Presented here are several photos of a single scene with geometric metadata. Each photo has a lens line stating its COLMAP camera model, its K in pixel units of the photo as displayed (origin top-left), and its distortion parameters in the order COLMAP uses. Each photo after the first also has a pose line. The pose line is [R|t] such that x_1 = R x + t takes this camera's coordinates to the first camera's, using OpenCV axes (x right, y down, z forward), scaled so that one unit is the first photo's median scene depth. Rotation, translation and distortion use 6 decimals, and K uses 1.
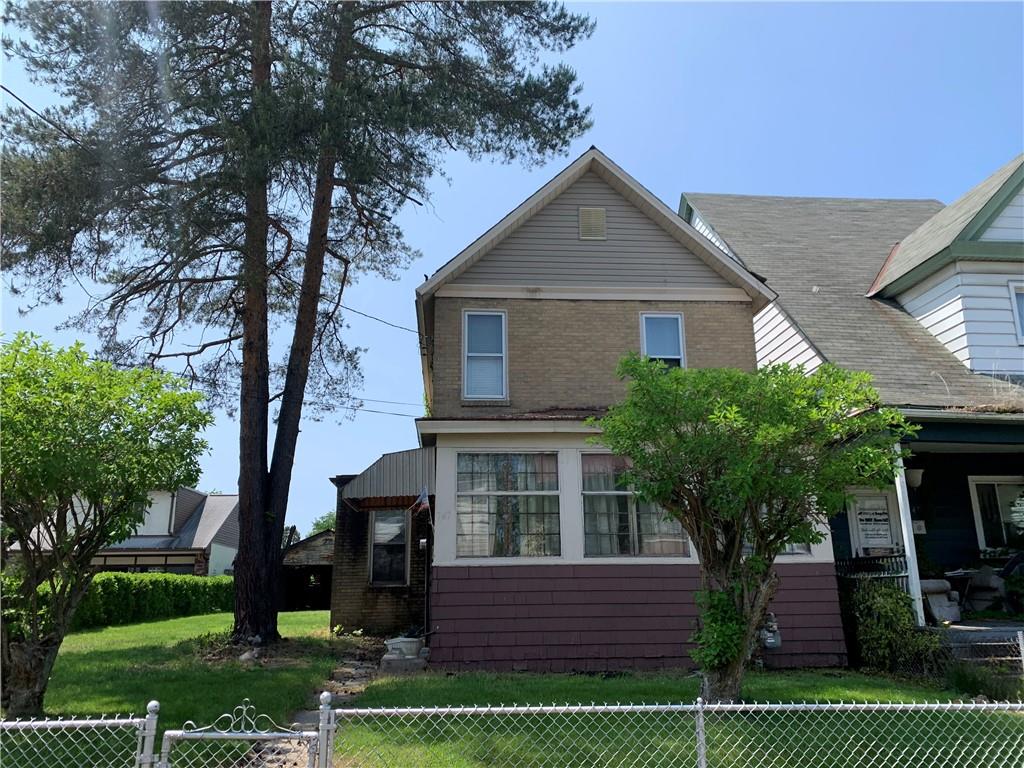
lens RADIAL K [[780.6, 0, 510.8], [0, 780.6, 385.1], [0, 0, 1]] dist [-0.005789, -0.001610]
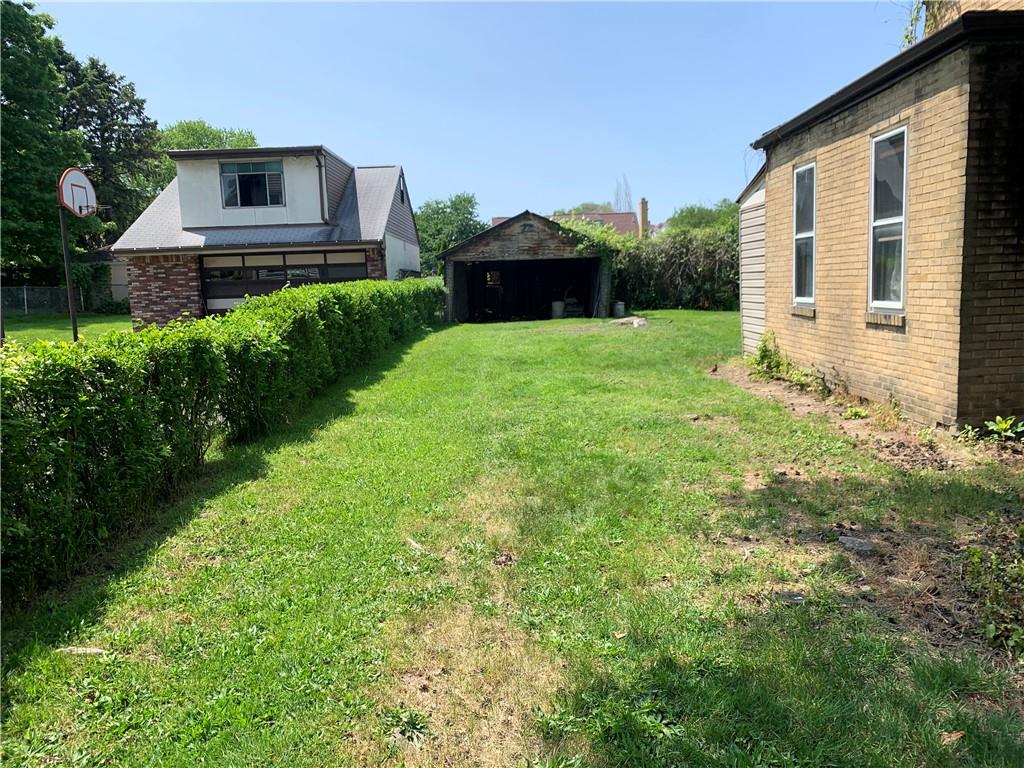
lens RADIAL K [[780.6, 0, 512.5], [0, 780.6, 382.9], [0, 0, 1]] dist [-0.005789, -0.001610]
pose [[0.996819, -0.009104, -0.079178, -0.219285], [0.038390, 0.925453, 0.376912, 0.069714], [0.069845, -0.378753, 0.922859, 0.320630]]
